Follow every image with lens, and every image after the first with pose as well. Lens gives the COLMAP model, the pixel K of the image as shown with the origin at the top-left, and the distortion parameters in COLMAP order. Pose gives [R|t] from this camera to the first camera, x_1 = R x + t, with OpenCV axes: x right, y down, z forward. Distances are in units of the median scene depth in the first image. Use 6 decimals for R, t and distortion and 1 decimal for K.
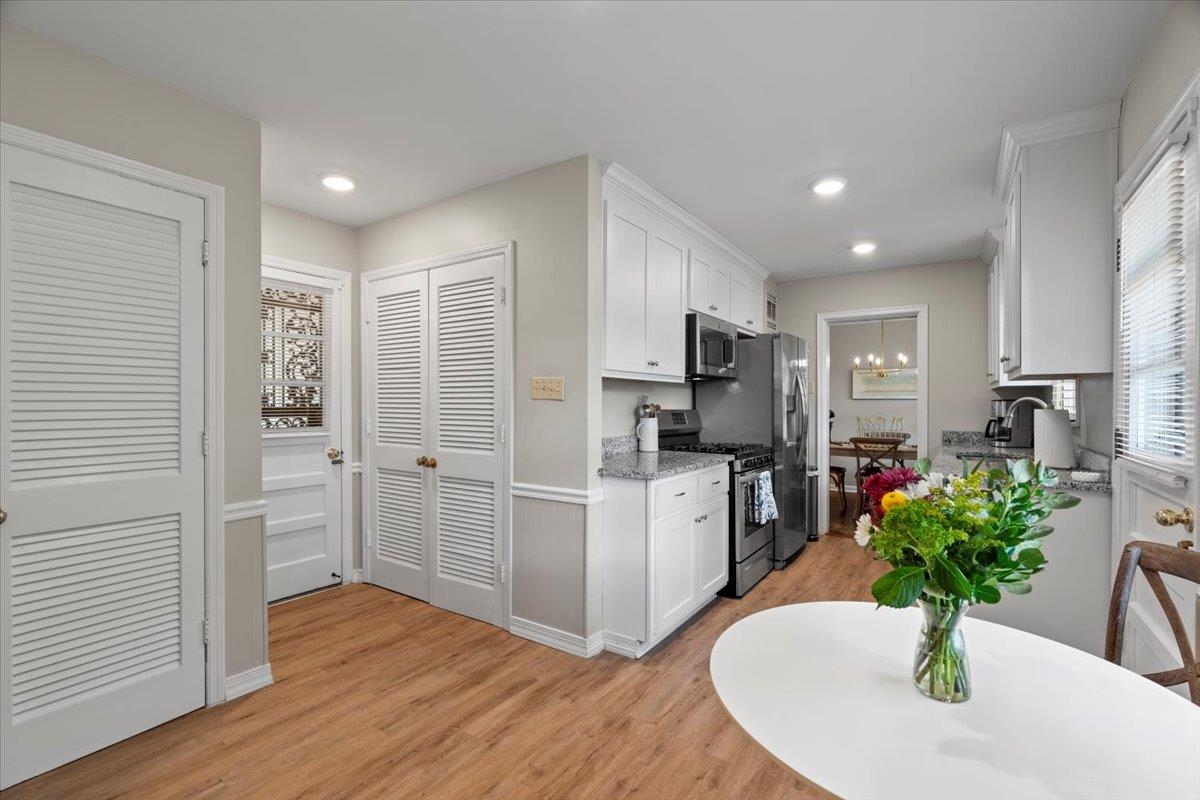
lens RADIAL K [[544.0, 0, 590.3], [0, 544.0, 404.1], [0, 0, 1]] dist [0.002539, 0.000463]
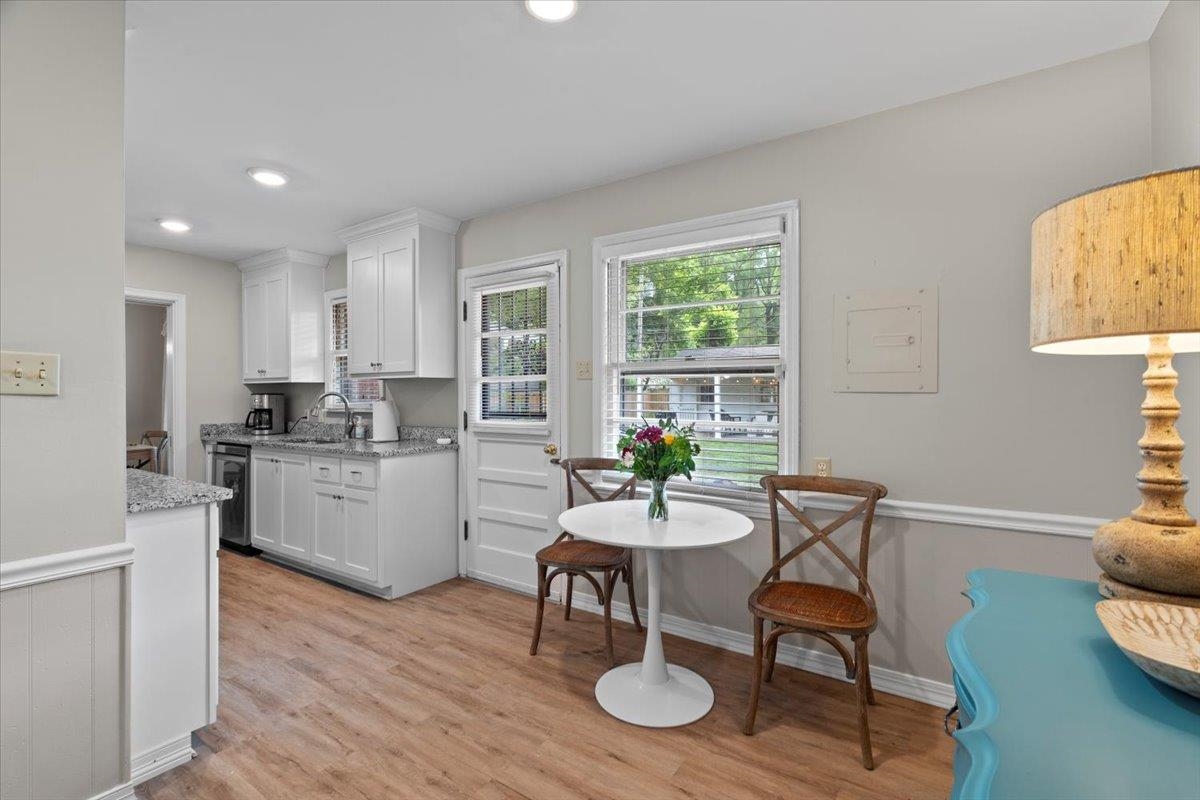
lens RADIAL K [[544.0, 0, 590.3], [0, 544.0, 404.1], [0, 0, 1]] dist [0.002539, 0.000463]
pose [[0.005857, -0.017336, 0.999833, -0.388812], [0.002573, 0.999847, 0.017322, -0.004340], [-0.999980, 0.002471, 0.005900, 0.296332]]
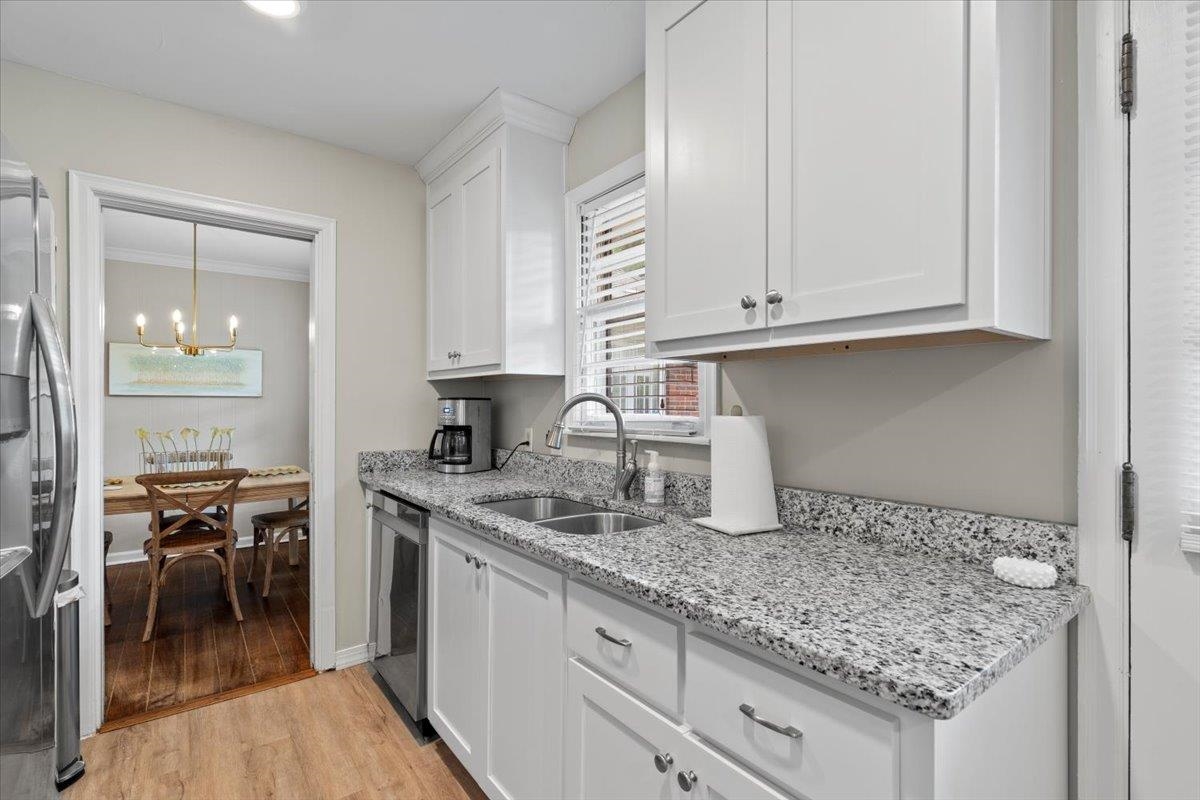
lens RADIAL K [[544.0, 0, 590.3], [0, 544.0, 404.1], [0, 0, 1]] dist [0.002539, 0.000463]
pose [[0.322113, -0.004802, 0.946689, 0.207508], [0.001737, 0.999988, 0.004481, -0.003579], [-0.946700, 0.000201, 0.322118, 0.643723]]
